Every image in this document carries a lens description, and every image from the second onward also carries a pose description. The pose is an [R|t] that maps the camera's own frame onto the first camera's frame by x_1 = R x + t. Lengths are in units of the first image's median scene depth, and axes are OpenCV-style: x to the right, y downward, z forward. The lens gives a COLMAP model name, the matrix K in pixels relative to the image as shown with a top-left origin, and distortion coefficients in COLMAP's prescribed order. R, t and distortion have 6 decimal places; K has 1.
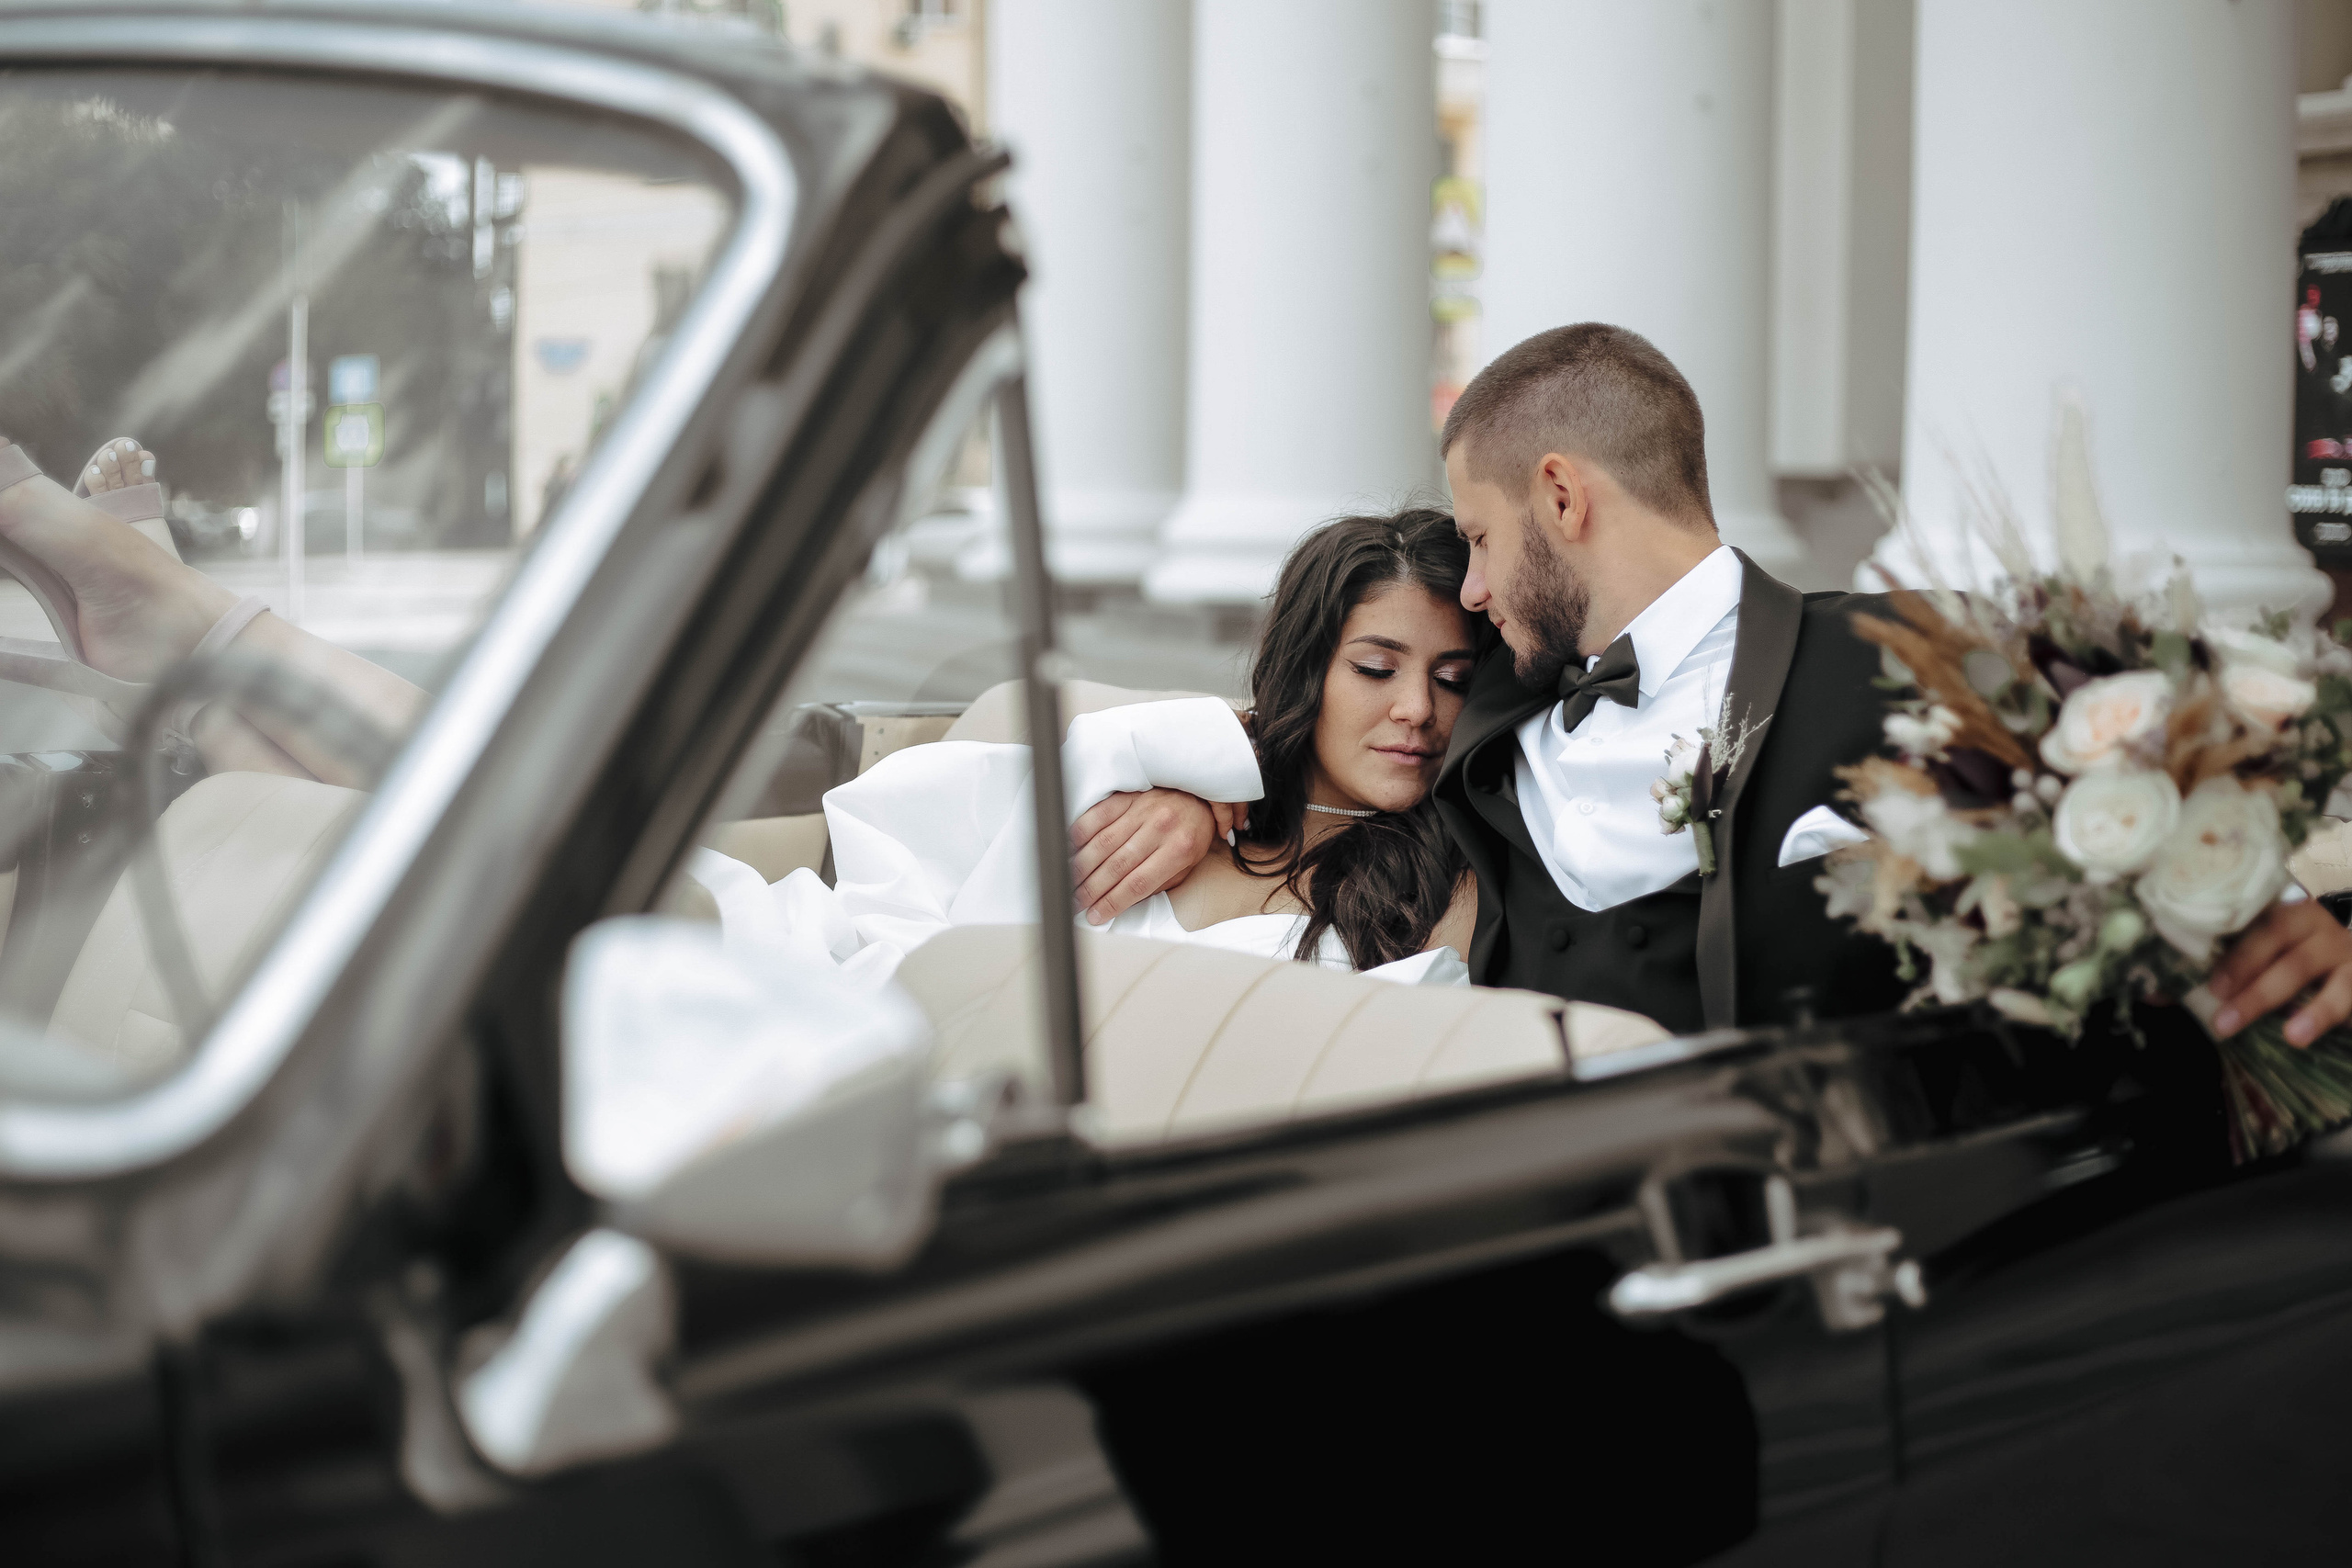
lens RADIAL K [[3467.4, 0, 1176.0], [0, 3467.4, 784.0], [0, 0, 1]] dist [-0.011110, -0.026548]
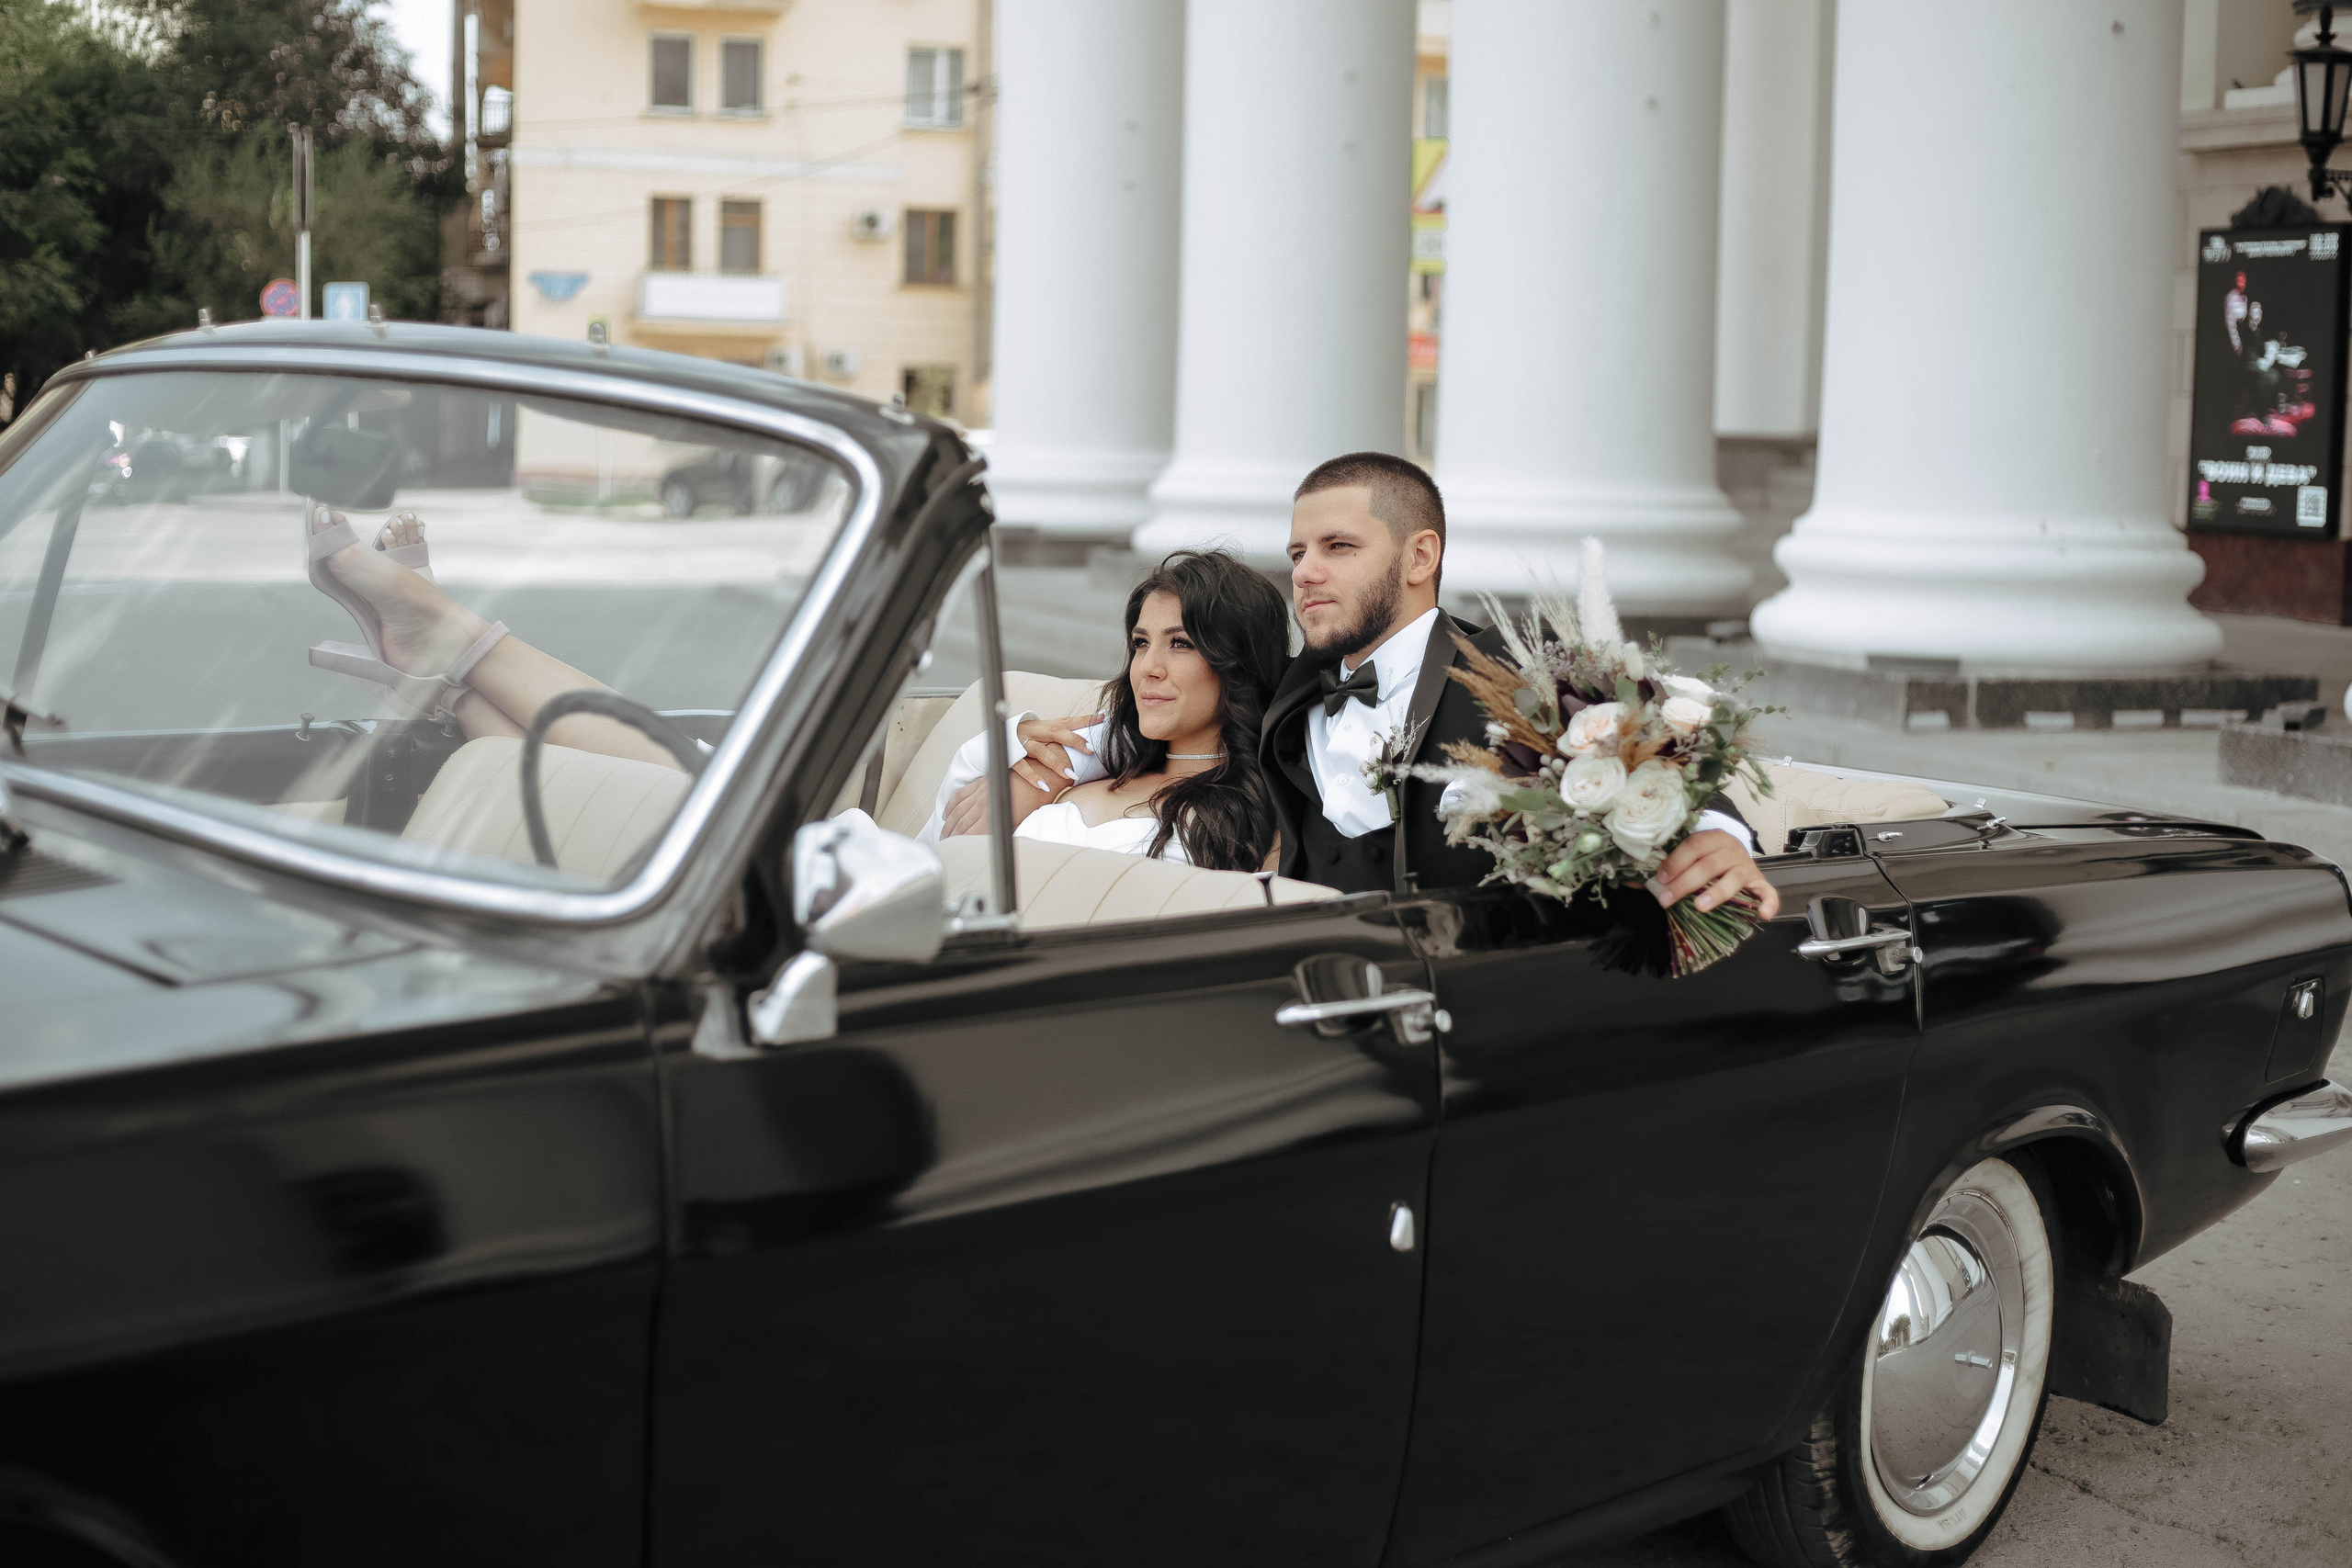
lens RADIAL K [[3362.1, 0, 1176.0], [0, 3362.1, 784.0], [0, 0, 1]] dist [-0.000413, -0.005194]
pose [[0.999921, 0.011978, 0.003826, 0.045581], [-0.012040, 0.999791, 0.016524, -0.015440], [-0.003627, -0.016569, 0.999856, -0.760049]]
